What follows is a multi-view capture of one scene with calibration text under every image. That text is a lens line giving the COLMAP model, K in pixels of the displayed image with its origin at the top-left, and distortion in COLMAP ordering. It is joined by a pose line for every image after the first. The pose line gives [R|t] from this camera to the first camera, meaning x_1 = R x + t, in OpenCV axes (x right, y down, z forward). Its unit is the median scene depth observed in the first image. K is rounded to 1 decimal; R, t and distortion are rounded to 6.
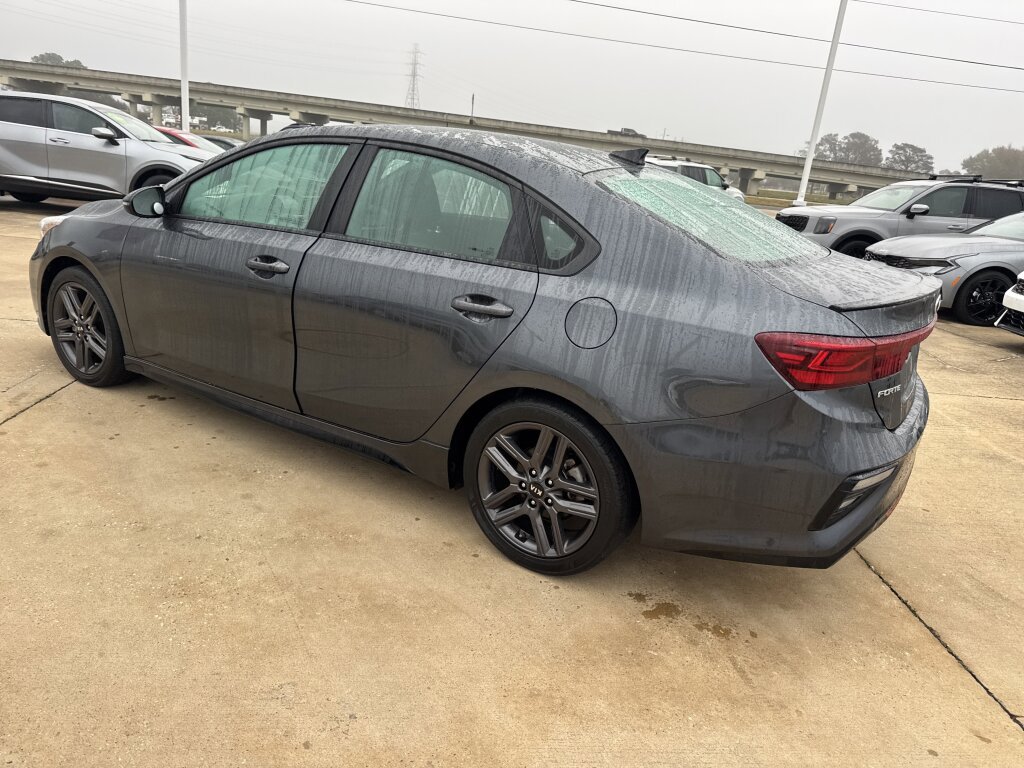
lens RADIAL K [[726.9, 0, 516.9], [0, 726.9, 384.2], [0, 0, 1]] dist [0.029548, -0.034375]
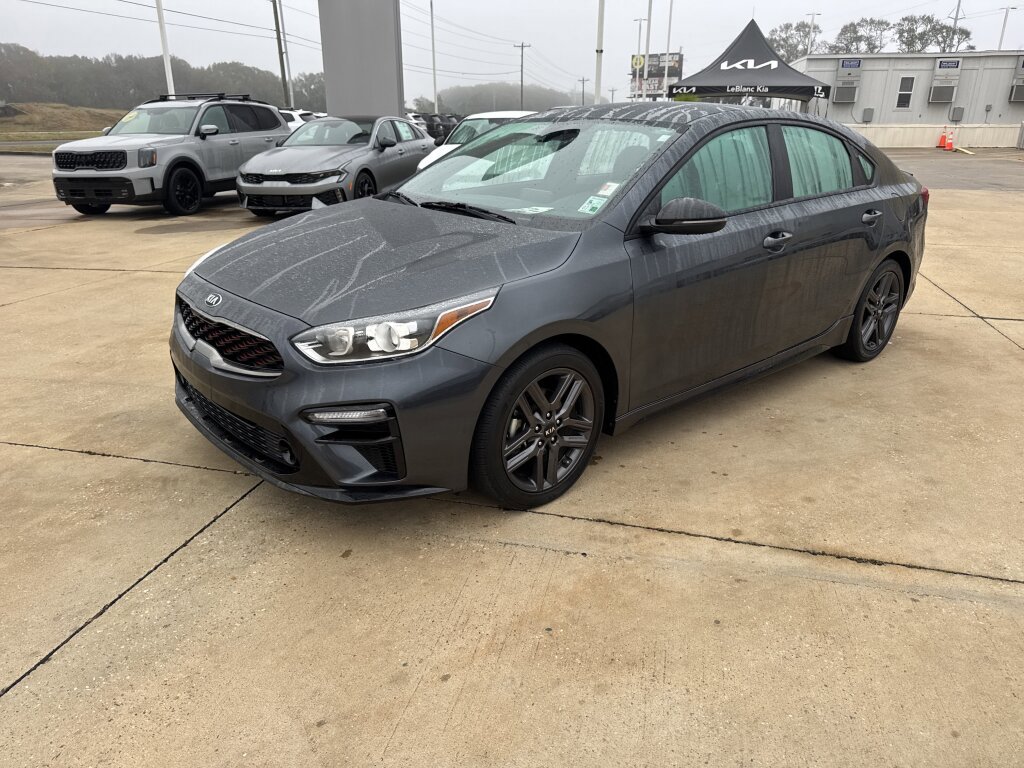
lens RADIAL K [[726.9, 0, 512.0], [0, 726.9, 387.7], [0, 0, 1]] dist [0.029548, -0.034375]
pose [[0.286804, -0.416712, 0.862609, -1.838058], [0.306462, 0.893029, 0.329514, -0.547000], [-0.907648, 0.169851, 0.383830, 1.159218]]
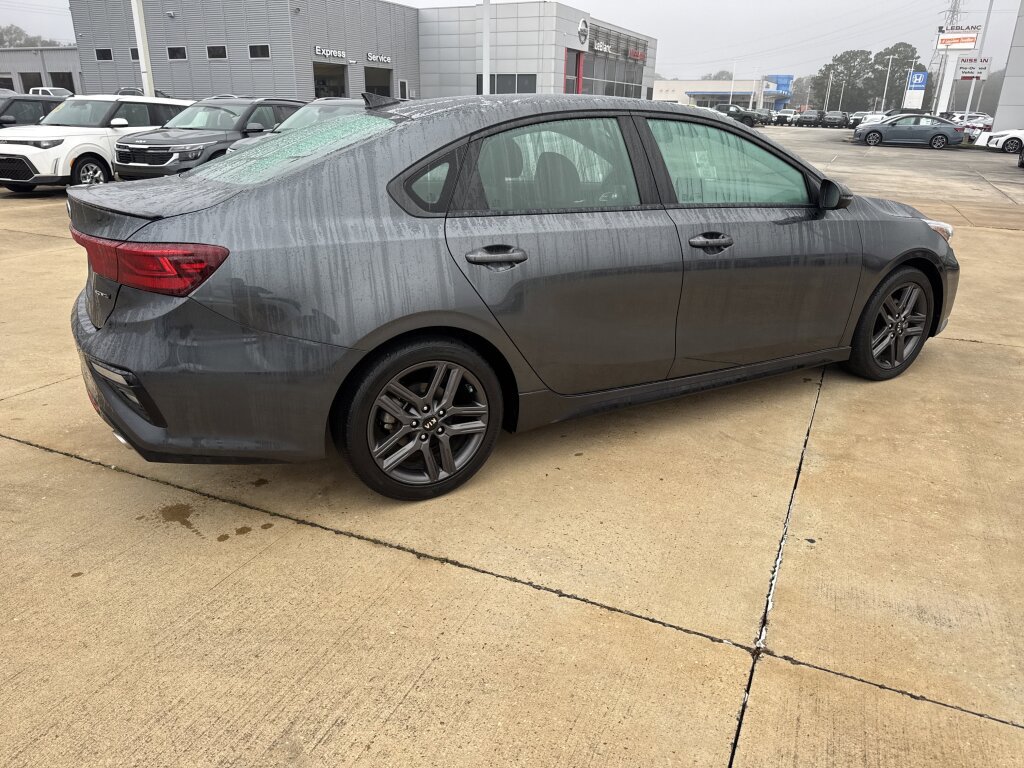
lens RADIAL K [[726.9, 0, 517.1], [0, 726.9, 379.8], [0, 0, 1]] dist [0.029548, -0.034375]
pose [[-0.465912, 0.204949, -0.860768, 1.254130], [-0.317052, 0.869542, 0.378650, -0.511253], [0.826078, 0.449325, -0.340151, 2.036644]]
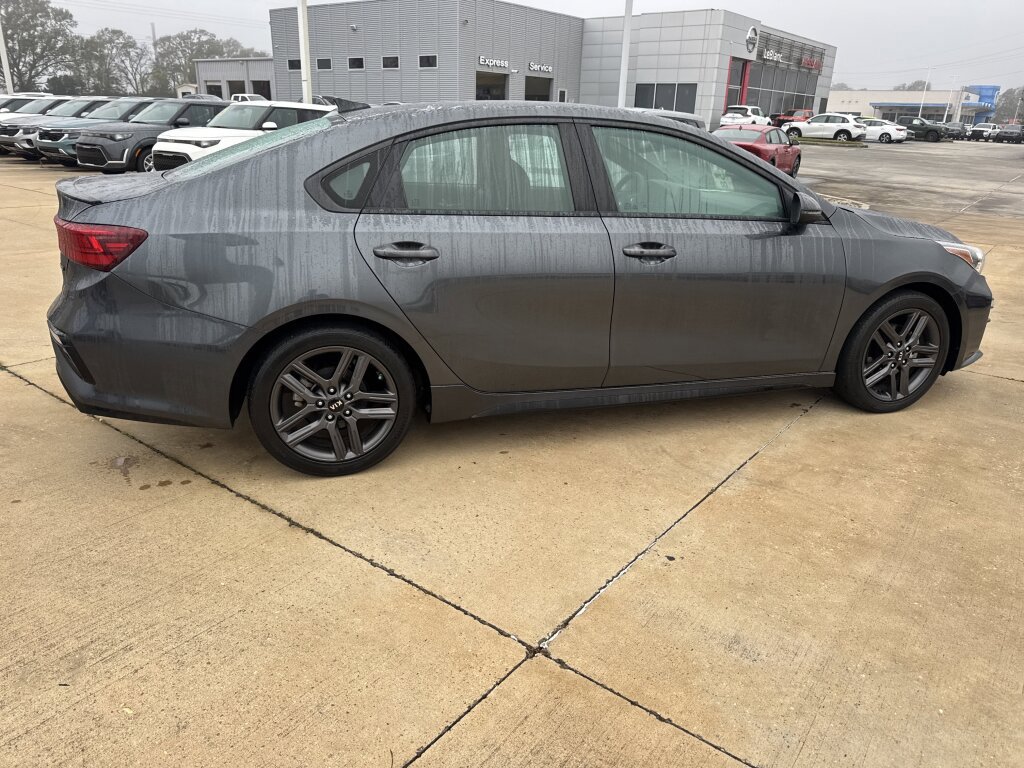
lens RADIAL K [[726.9, 0, 516.6], [0, 726.9, 381.6], [0, 0, 1]] dist [0.029548, -0.034375]
pose [[-0.644601, 0.149209, -0.749818, 1.077715], [-0.309747, 0.845698, 0.434570, -0.629525], [0.698962, 0.512378, -0.498921, 2.351676]]
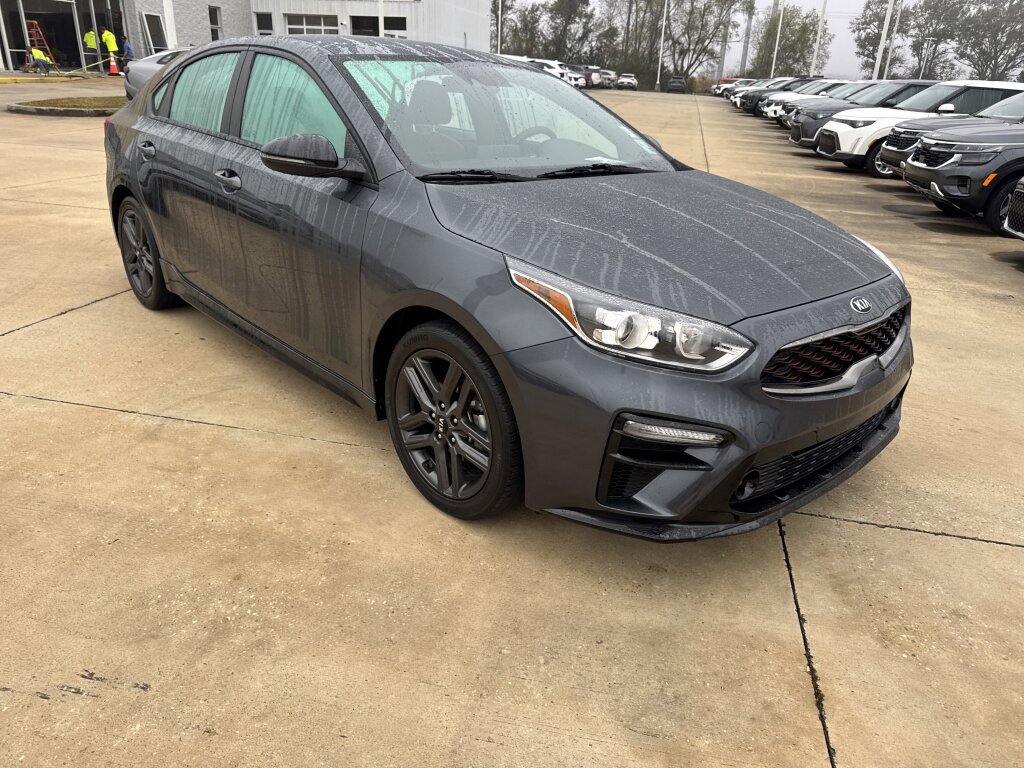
lens RADIAL K [[726.9, 0, 516.3], [0, 726.9, 379.2], [0, 0, 1]] dist [0.029548, -0.034375]
pose [[-0.955703, -0.226137, 0.188397, -0.788844], [-0.051383, 0.758440, 0.649714, -0.910547], [-0.289813, 0.611254, -0.736463, 2.736988]]
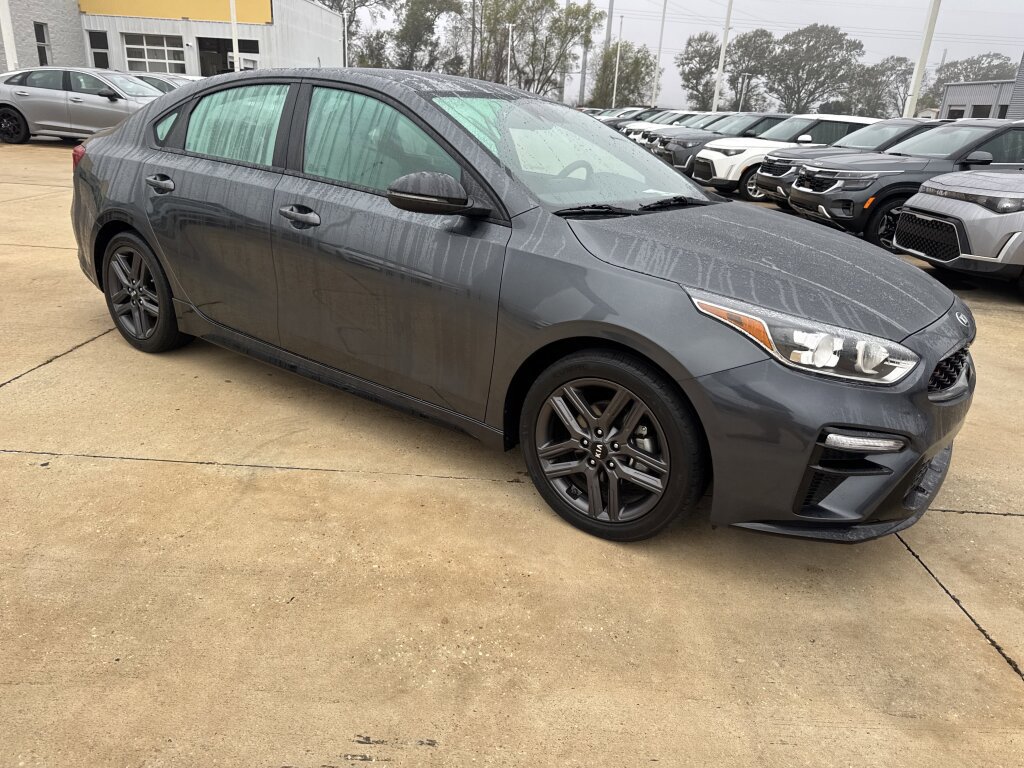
lens RADIAL K [[726.9, 0, 516.2], [0, 726.9, 374.0], [0, 0, 1]] dist [0.029548, -0.034375]
pose [[-0.986093, -0.165885, 0.010146, -0.427646], [-0.126153, 0.786860, 0.604100, -0.901255], [-0.108195, 0.594419, -0.796844, 2.828043]]
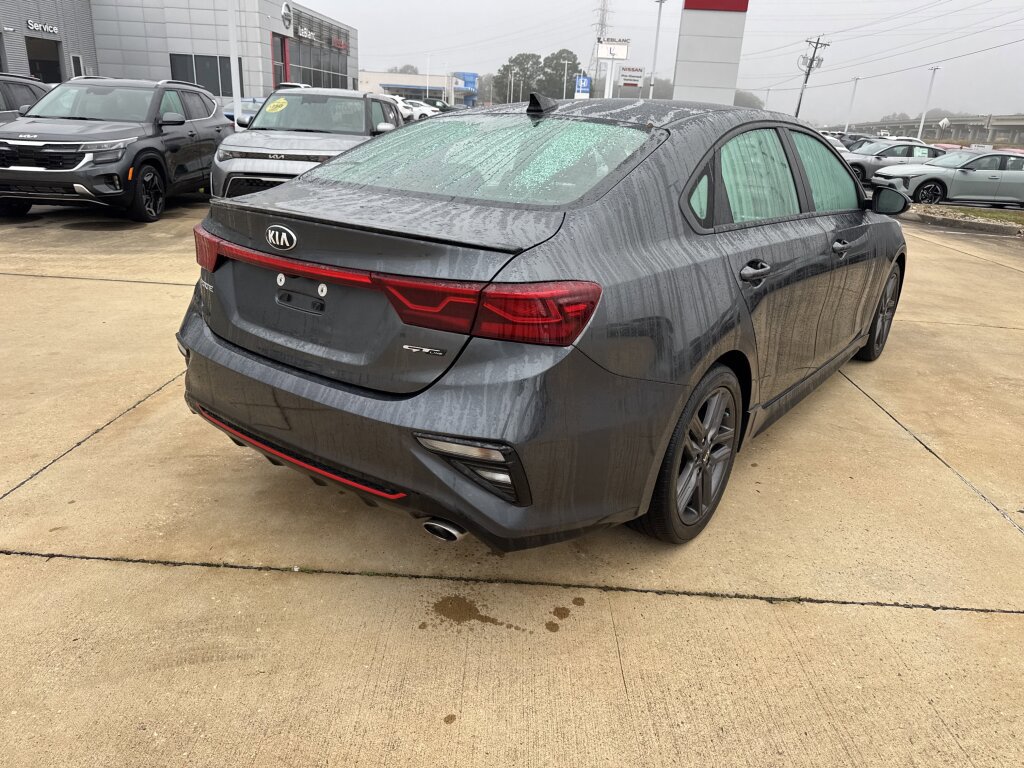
lens RADIAL K [[726.9, 0, 514.6], [0, 726.9, 374.4], [0, 0, 1]] dist [0.029548, -0.034375]
pose [[-0.087720, 0.237255, -0.967479, 1.368443], [-0.349406, 0.902189, 0.252924, -0.269934], [0.932856, 0.360229, 0.003758, 1.304113]]
